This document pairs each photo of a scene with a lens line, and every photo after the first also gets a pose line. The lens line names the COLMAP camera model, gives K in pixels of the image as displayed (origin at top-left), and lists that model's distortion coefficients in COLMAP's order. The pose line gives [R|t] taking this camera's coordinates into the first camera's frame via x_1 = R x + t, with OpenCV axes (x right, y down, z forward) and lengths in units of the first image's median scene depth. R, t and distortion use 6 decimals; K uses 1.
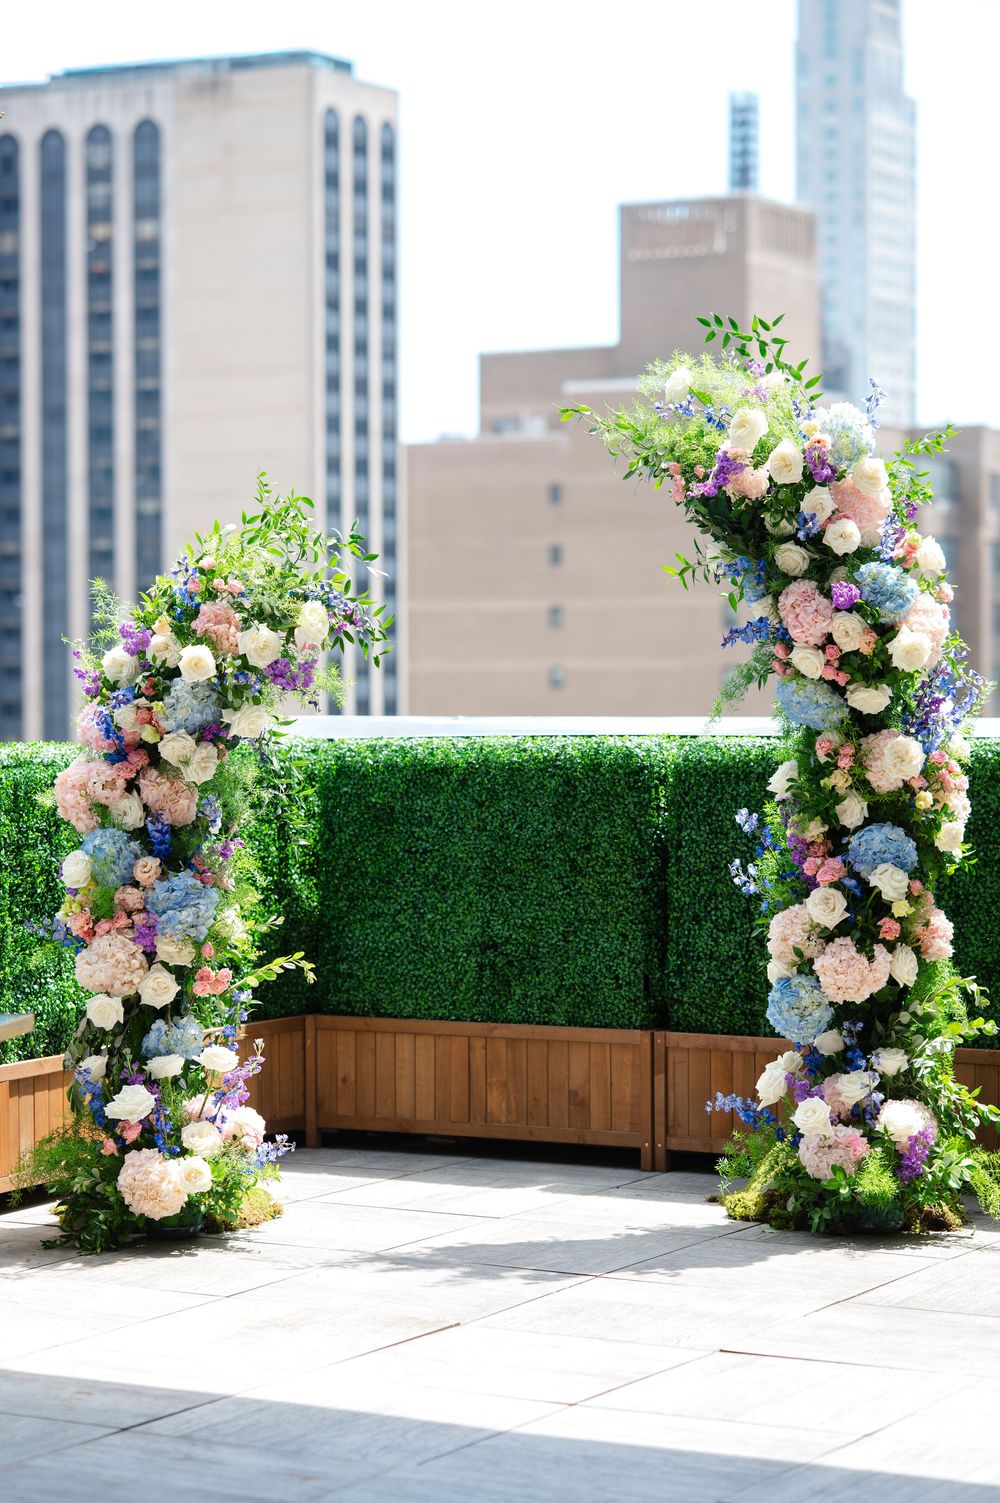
lens RADIAL K [[3577.8, 0, 494.7], [0, 3577.8, 712.2], [0, 0, 1]] dist [0.013832, -0.138489]
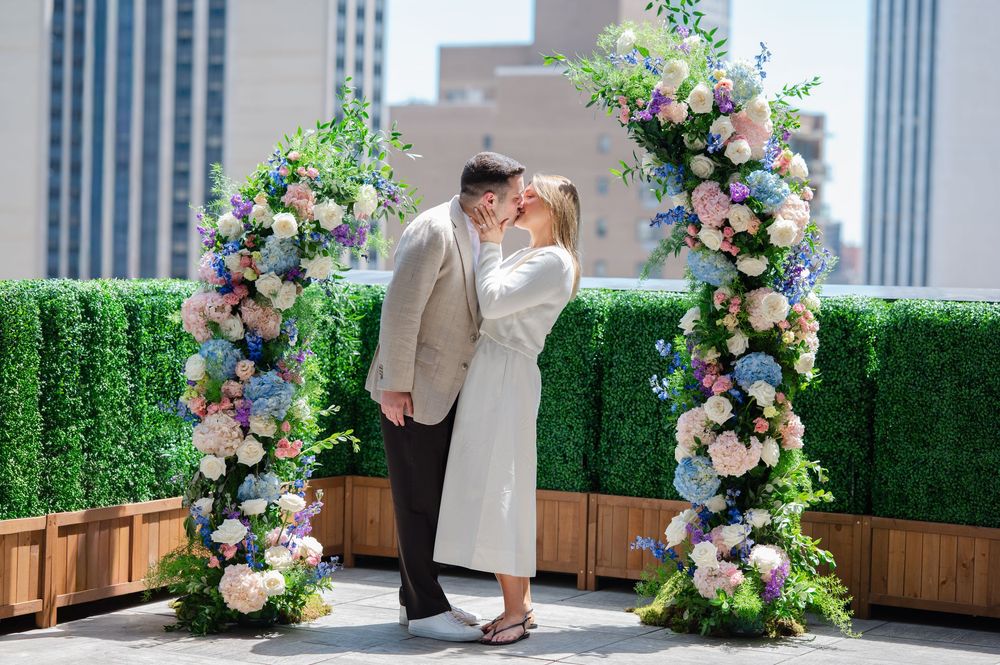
lens RADIAL K [[2380.4, 0, 500.0], [0, 2380.4, 332.5], [0, 0, 1]] dist [0.013832, -0.138489]
pose [[0.999166, 0.031026, 0.026553, -0.020993], [-0.031501, 0.999348, 0.017653, 0.009406], [-0.025988, -0.018474, 0.999492, 0.047253]]
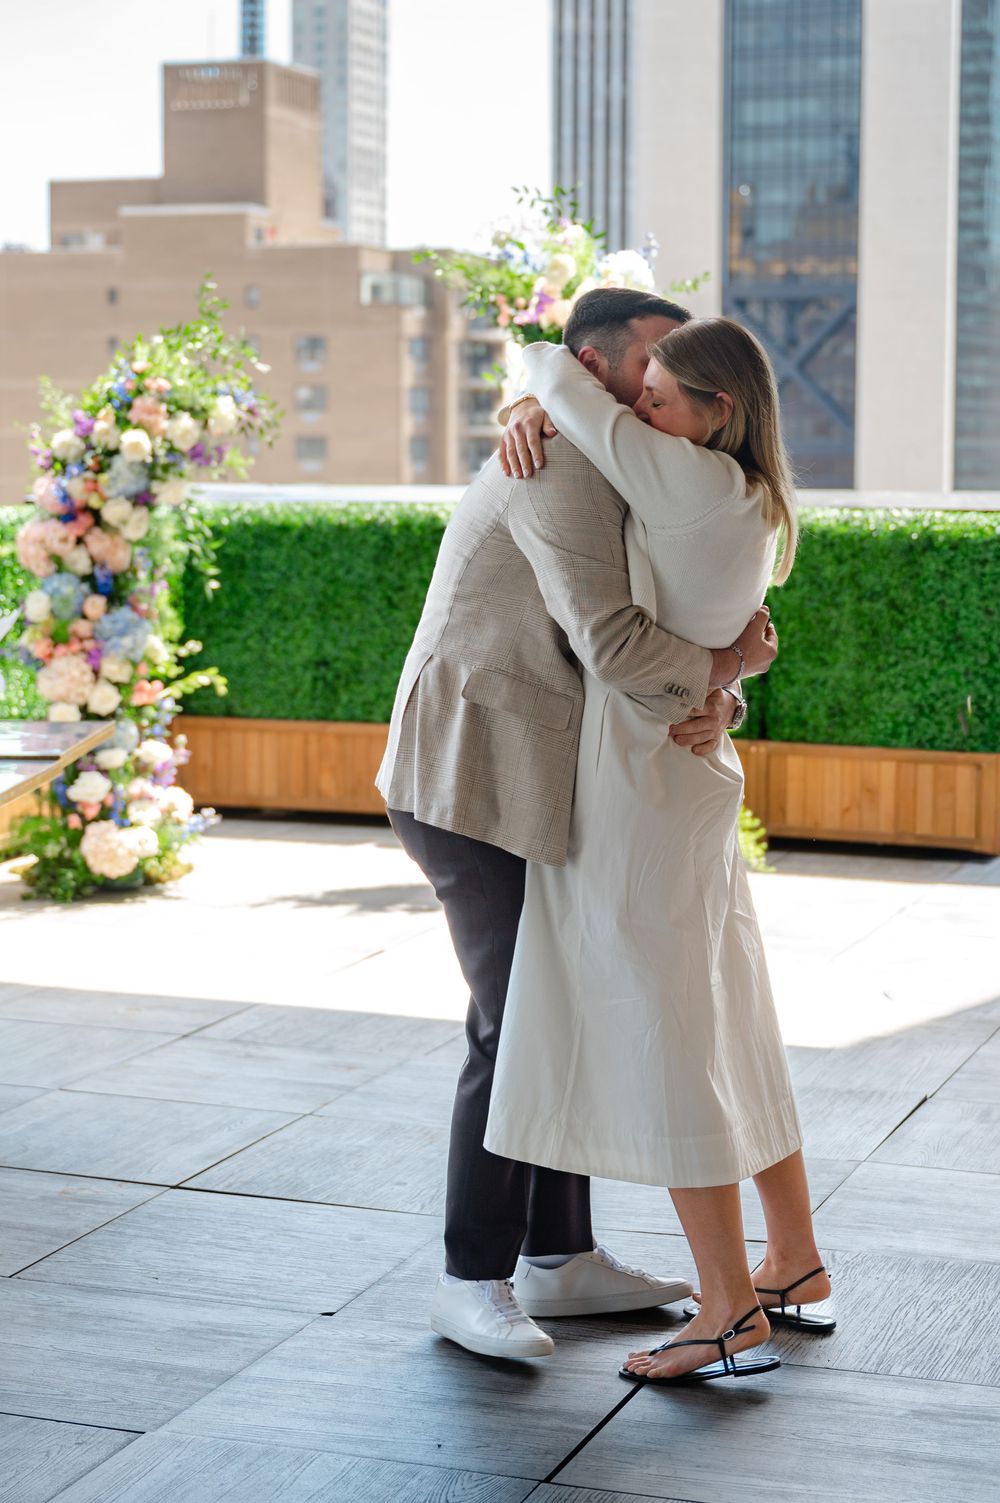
lens RADIAL K [[2796.0, 0, 560.1], [0, 2796.0, 680.4], [0, 0, 1]] dist [0.023288, -0.120766]
pose [[0.983018, -0.005168, 0.183437, -0.116692], [-0.008531, 0.997236, 0.073811, -0.004978], [-0.183311, -0.074122, 0.980257, -0.016755]]
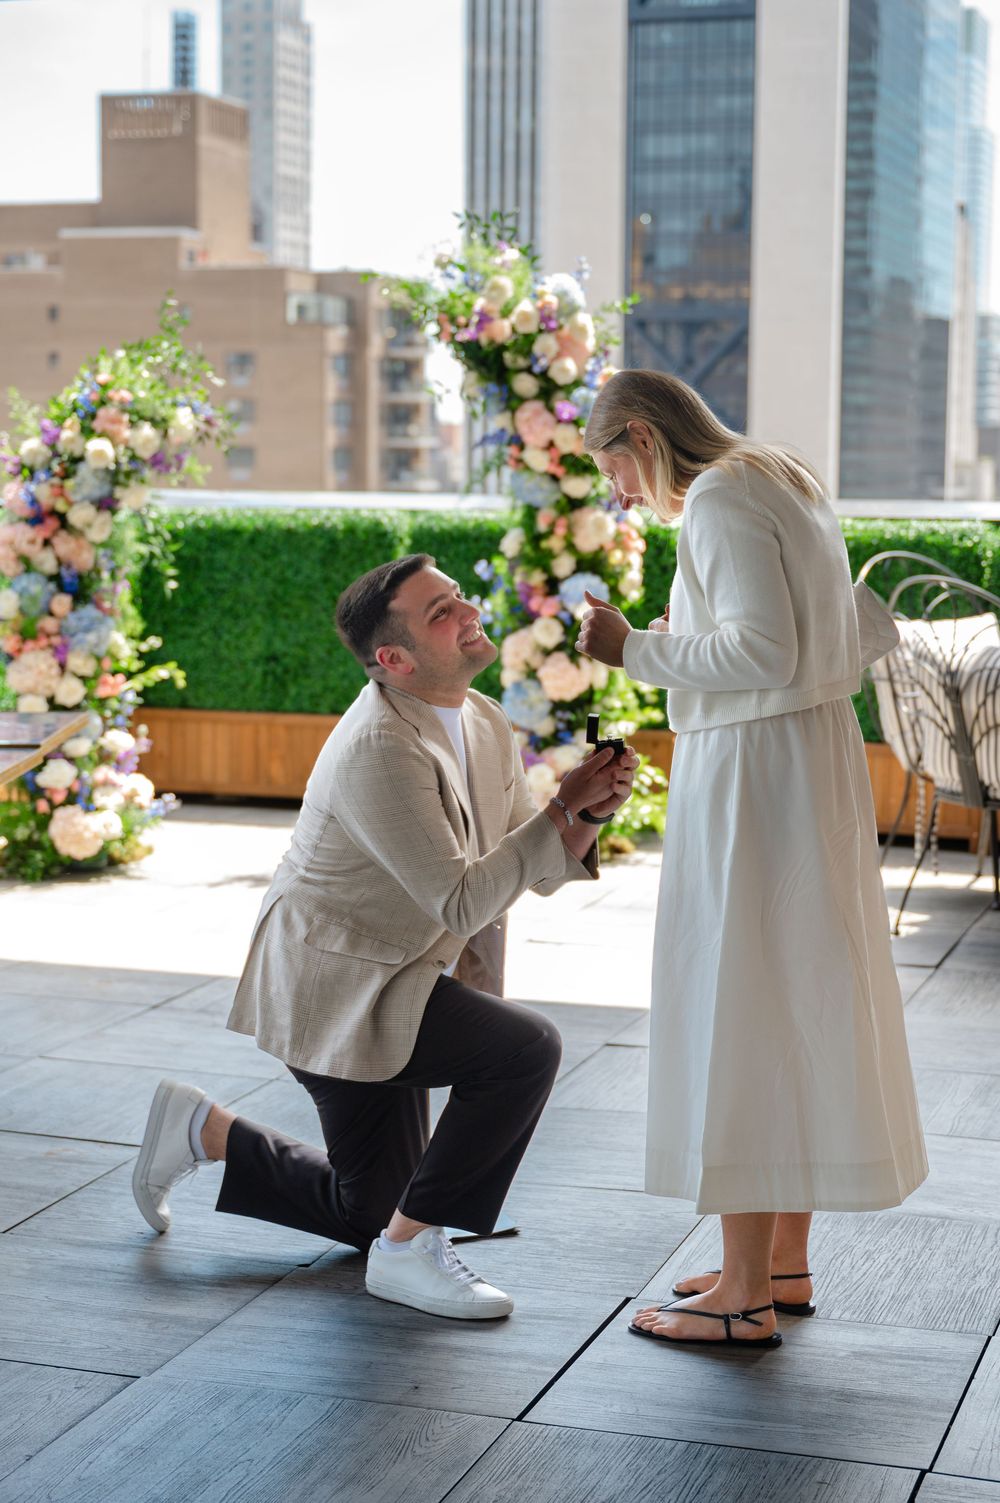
lens RADIAL K [[2600.6, 0, 562.9], [0, 2600.6, 729.5], [0, 0, 1]] dist [0.019459, -0.053951]
pose [[0.975933, -0.007044, 0.217959, -0.126455], [-0.013812, 0.995475, 0.094017, -0.004473], [-0.217635, -0.094765, 0.971419, -0.012248]]
